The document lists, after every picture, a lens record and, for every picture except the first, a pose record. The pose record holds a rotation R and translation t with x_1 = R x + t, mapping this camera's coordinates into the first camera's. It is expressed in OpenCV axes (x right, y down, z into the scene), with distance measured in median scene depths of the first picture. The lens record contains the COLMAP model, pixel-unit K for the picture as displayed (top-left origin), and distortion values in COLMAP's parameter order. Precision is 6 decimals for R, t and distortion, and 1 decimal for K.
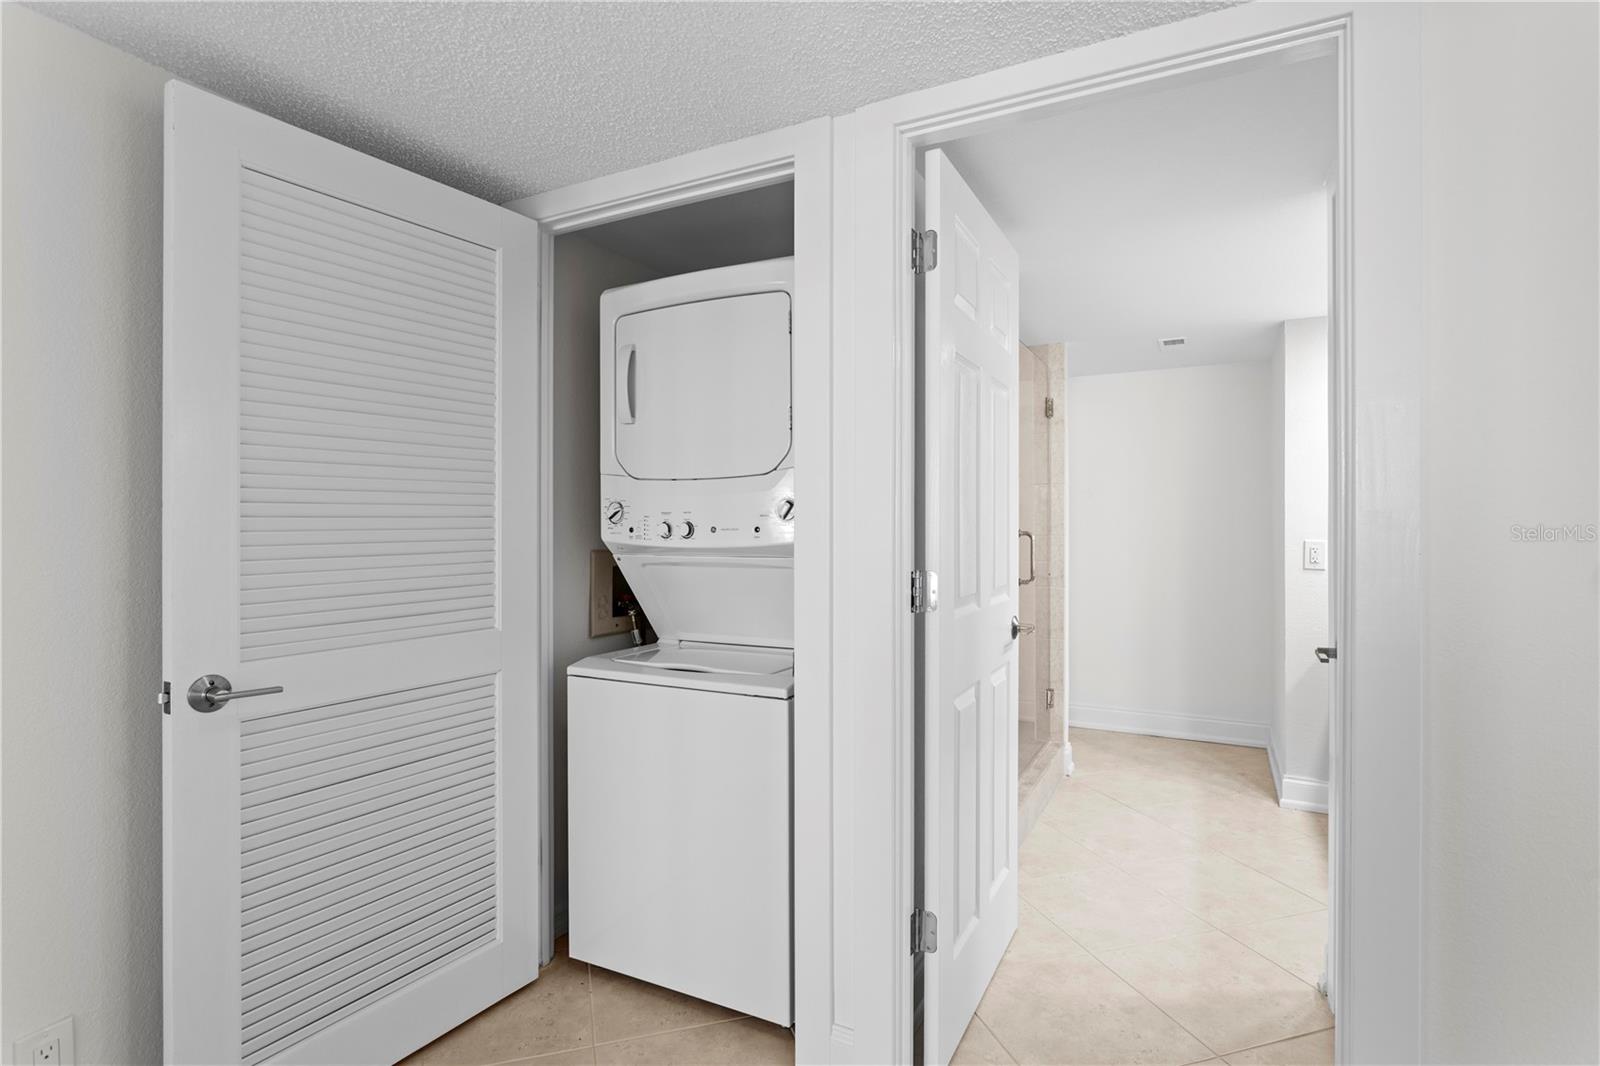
lens RADIAL K [[792.3, 0, 797.8], [0, 792.3, 526.0], [0, 0, 1]] dist [-0.012780, 0.004896]
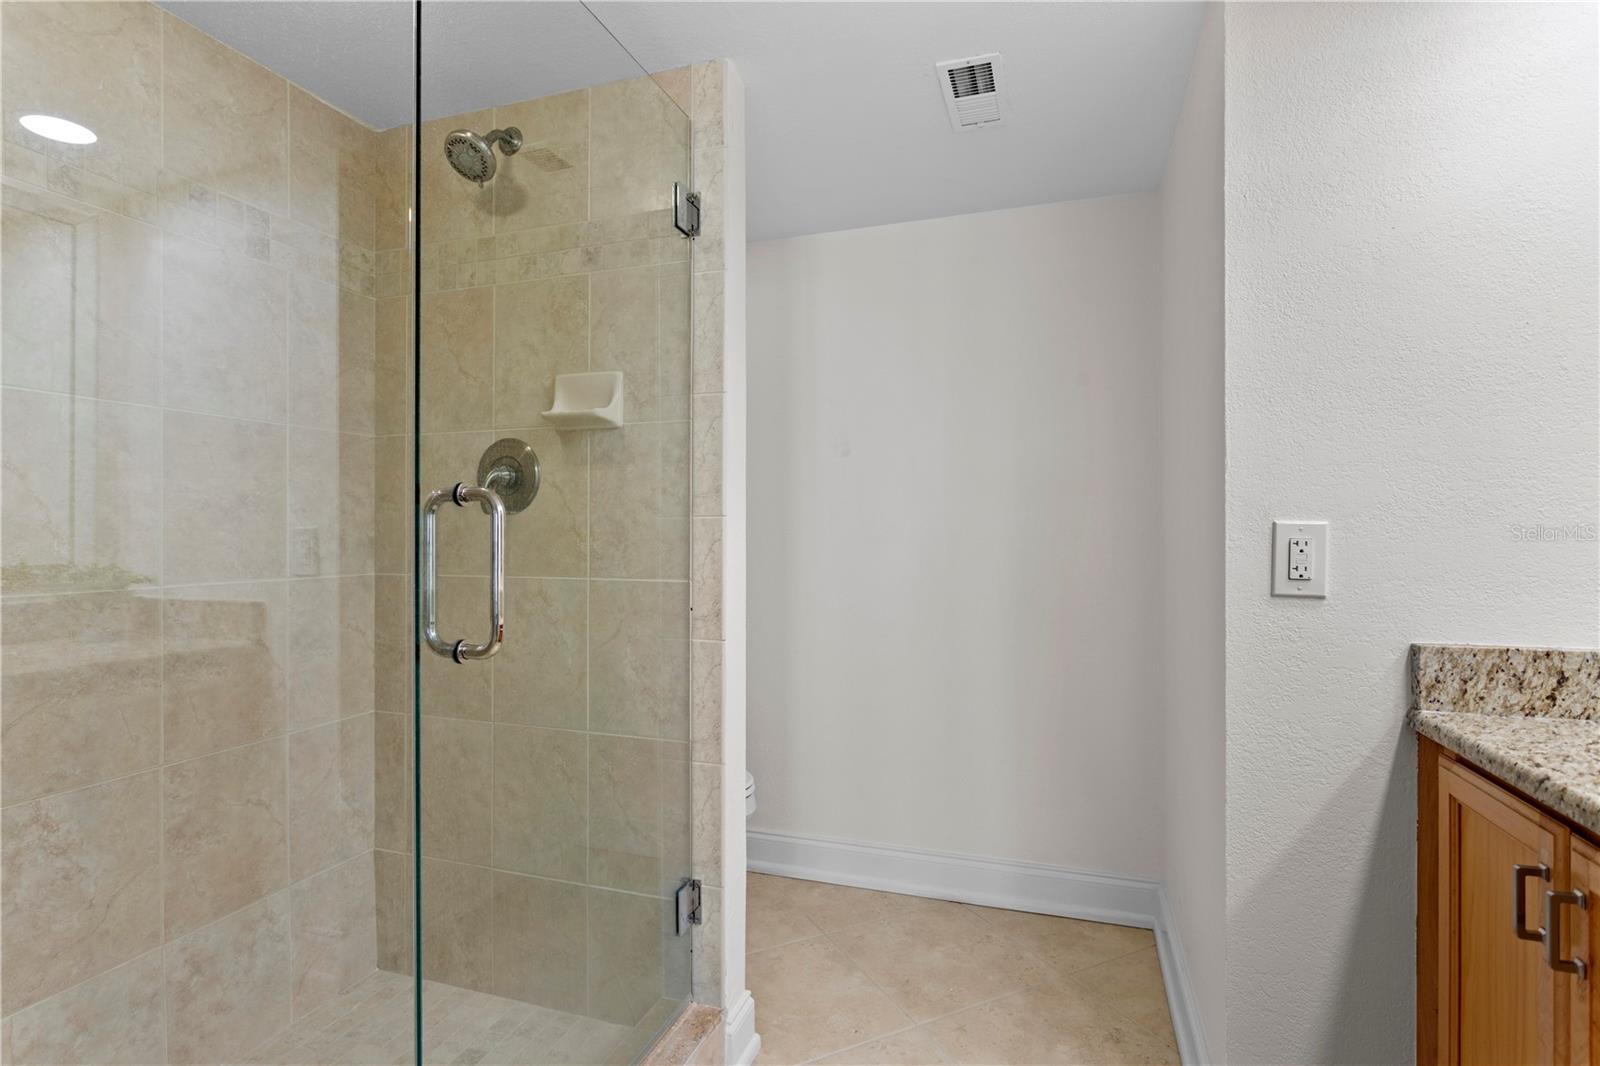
lens RADIAL K [[792.3, 0, 792.4], [0, 792.3, 535.2], [0, 0, 1]] dist [-0.012780, 0.004896]
pose [[0.988274, 0.001110, 0.152686, 0.307885], [-0.000829, 0.999998, -0.001908, 0.022881], [-0.152688, 0.001759, 0.988273, 0.576202]]
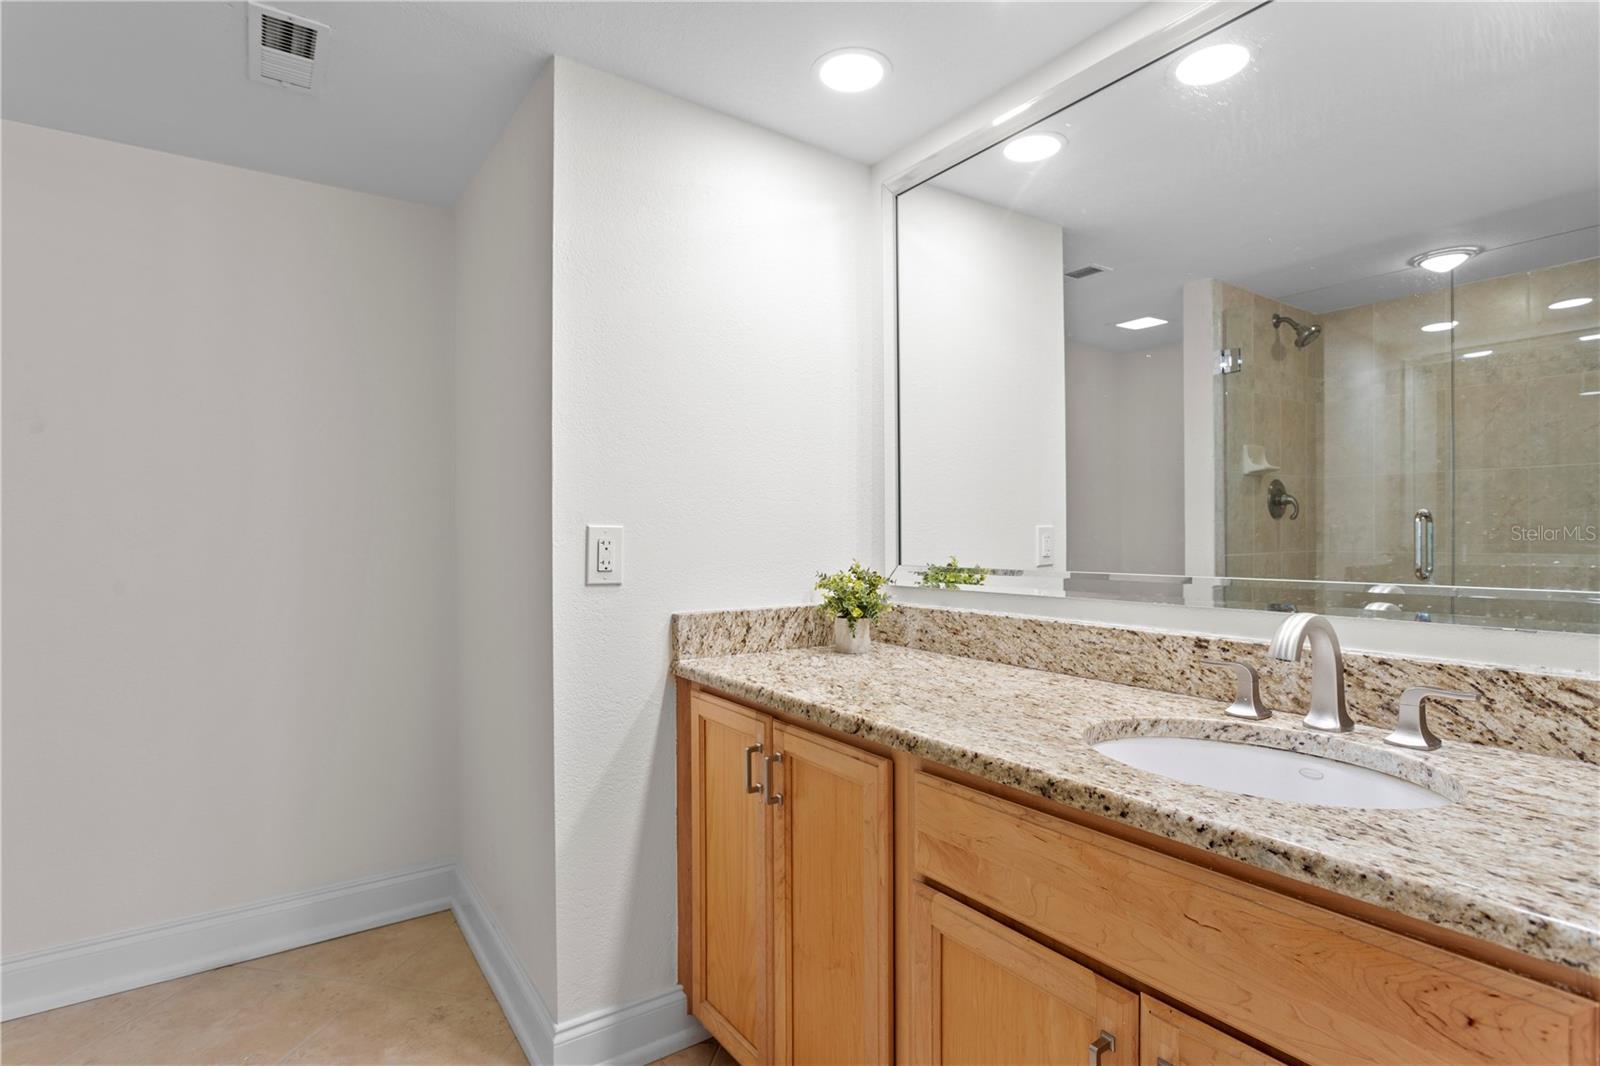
lens RADIAL K [[792.3, 0, 799.3], [0, 792.3, 536.6], [0, 0, 1]] dist [-0.012780, 0.004896]
pose [[0.464160, -0.002561, 0.885748, 0.240800], [0.004052, 0.999991, 0.000768, 0.022201], [-0.885742, 0.003233, 0.464166, 0.582244]]
